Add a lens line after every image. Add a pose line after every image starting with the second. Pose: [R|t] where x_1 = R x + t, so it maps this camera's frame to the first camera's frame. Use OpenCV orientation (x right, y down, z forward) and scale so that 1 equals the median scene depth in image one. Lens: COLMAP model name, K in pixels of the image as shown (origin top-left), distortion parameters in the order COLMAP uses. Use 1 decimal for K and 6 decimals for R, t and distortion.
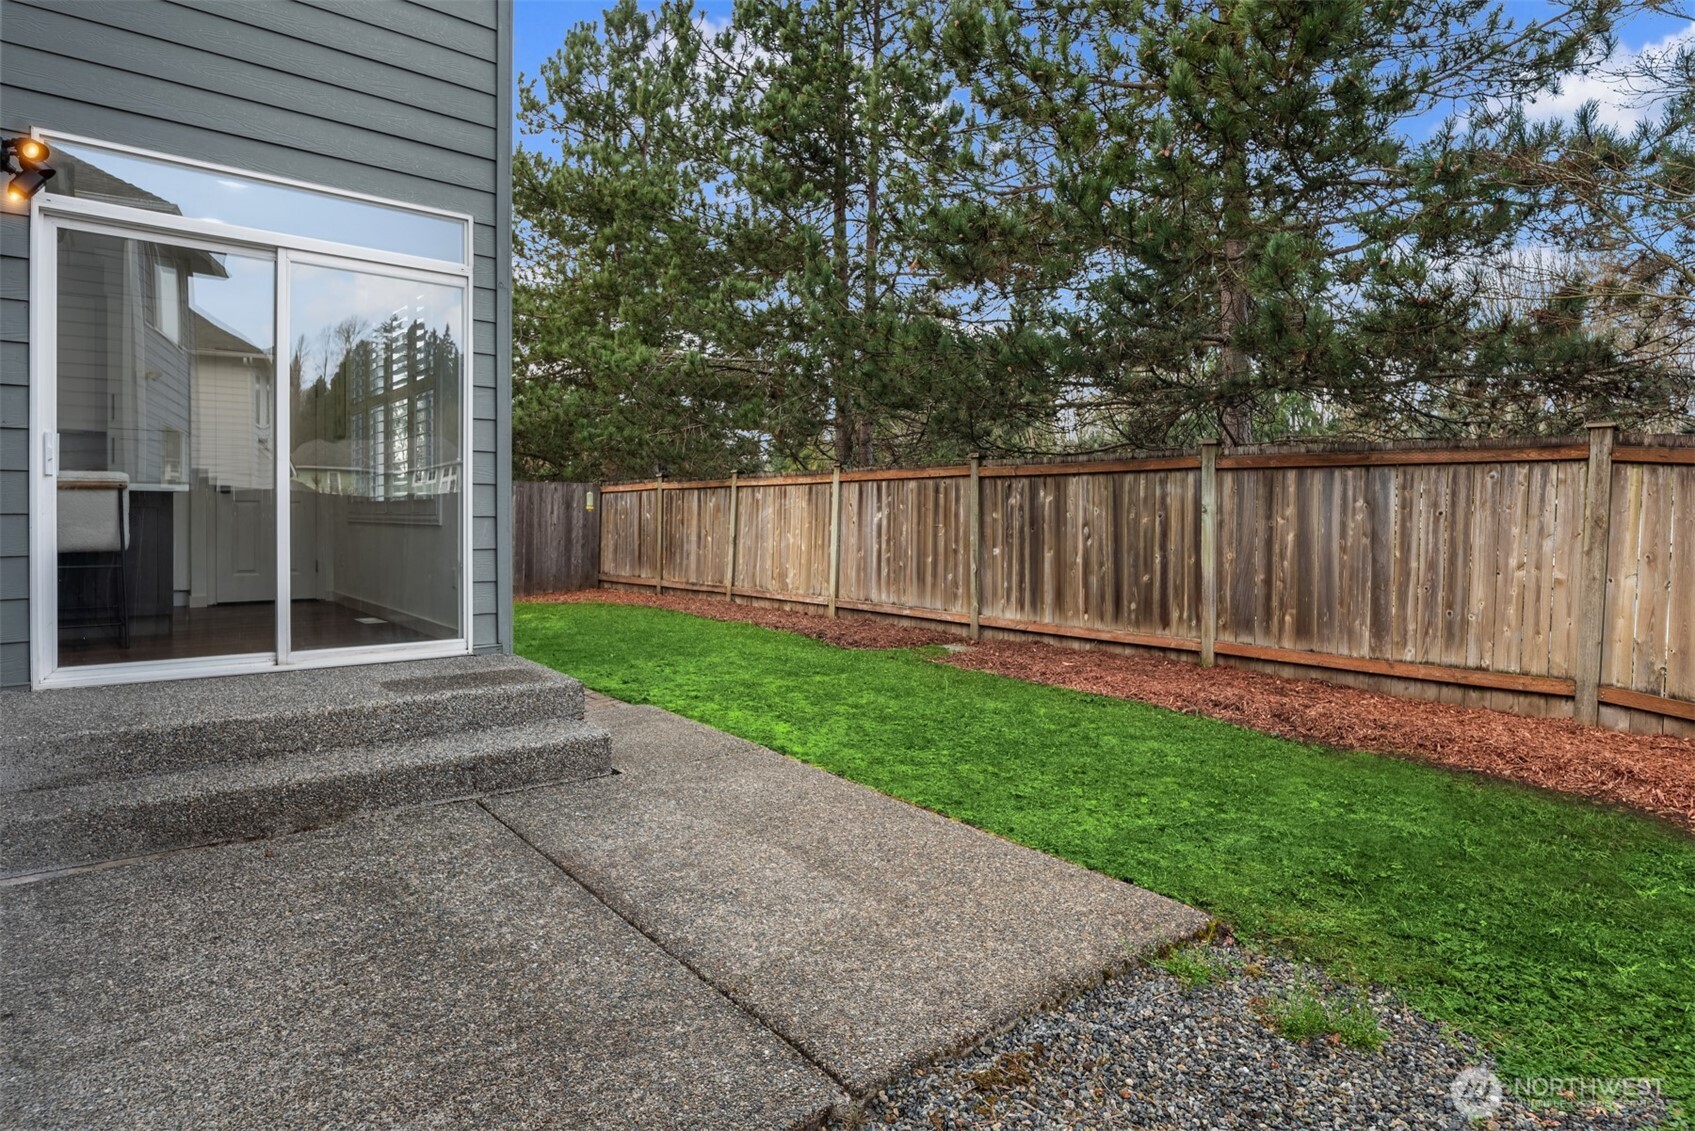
lens RADIAL K [[933.5, 0, 847.5], [0, 933.5, 565.5], [0, 0, 1]] dist [-0.000121, -0.000398]
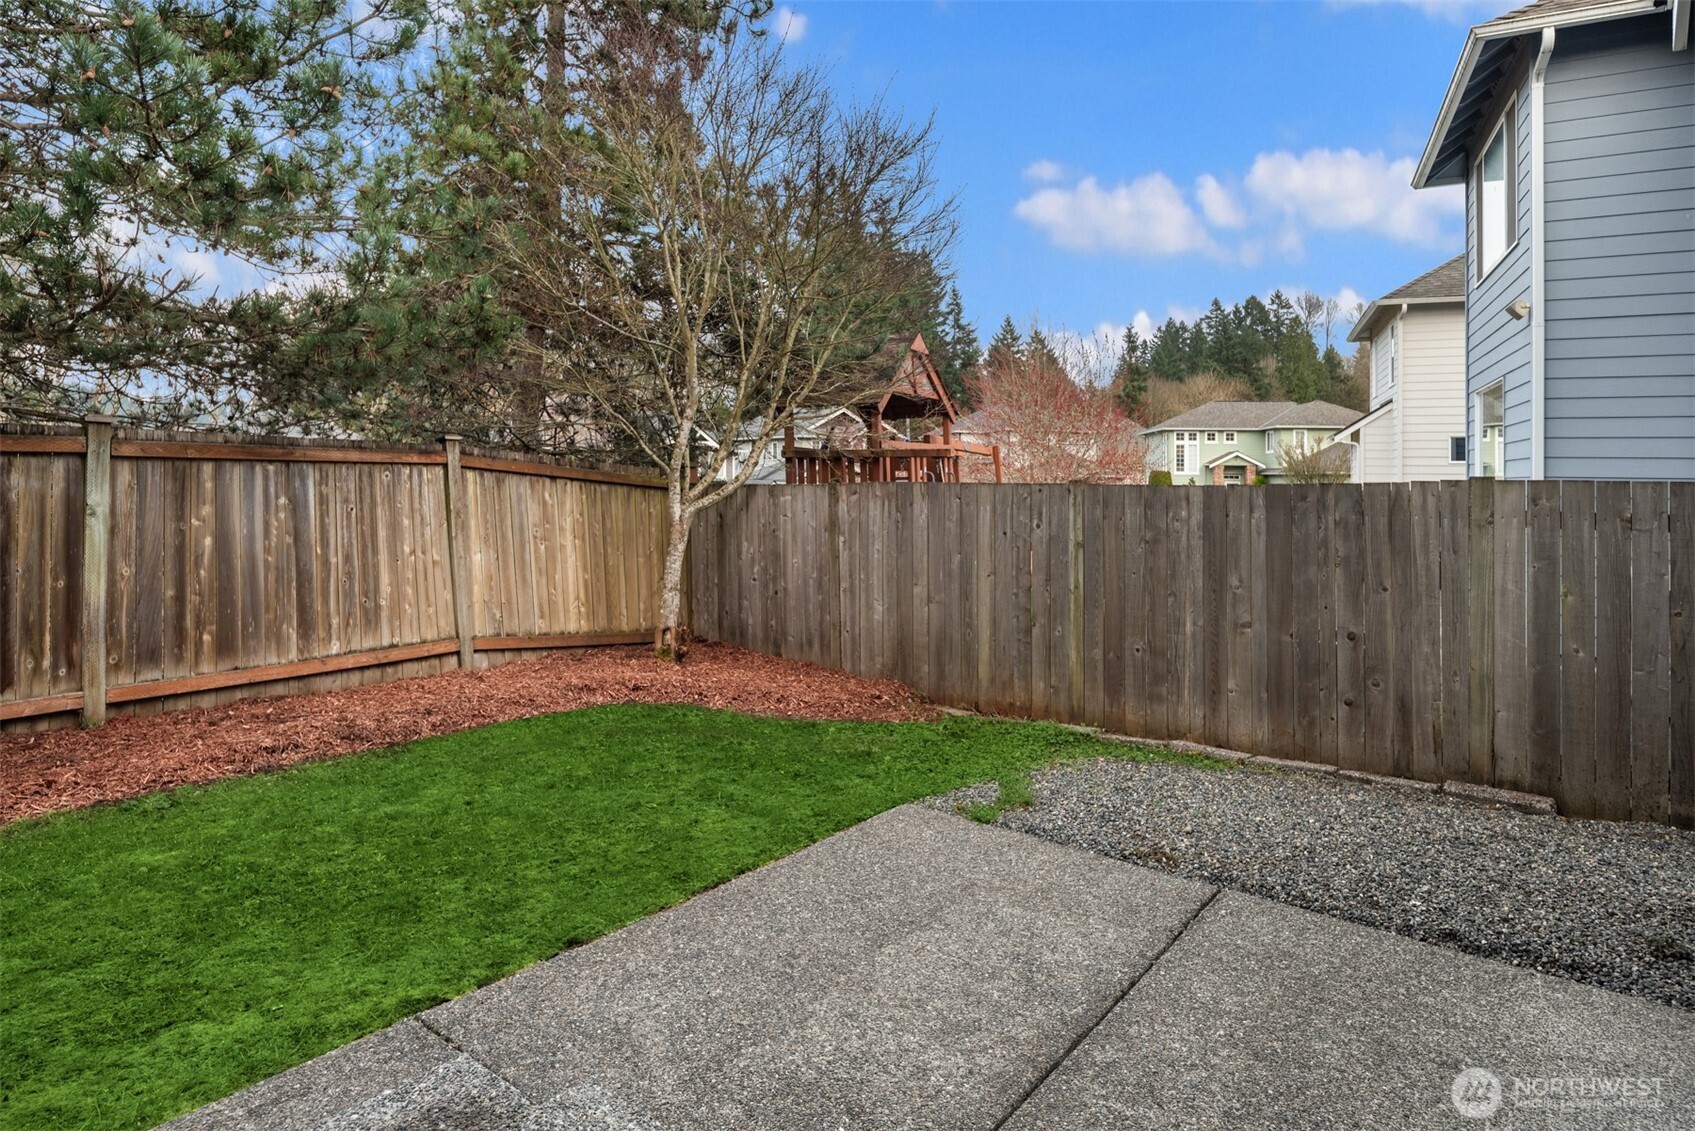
lens RADIAL K [[930.5, 0, 847.1], [0, 930.5, 484.9], [0, 0, 1]] dist [0.000000, -0.001365]
pose [[-0.204523, -0.018211, 0.978692, -0.502055], [0.036169, 0.999004, 0.026147, -0.088510], [-0.978193, 0.040746, -0.203661, 0.649278]]
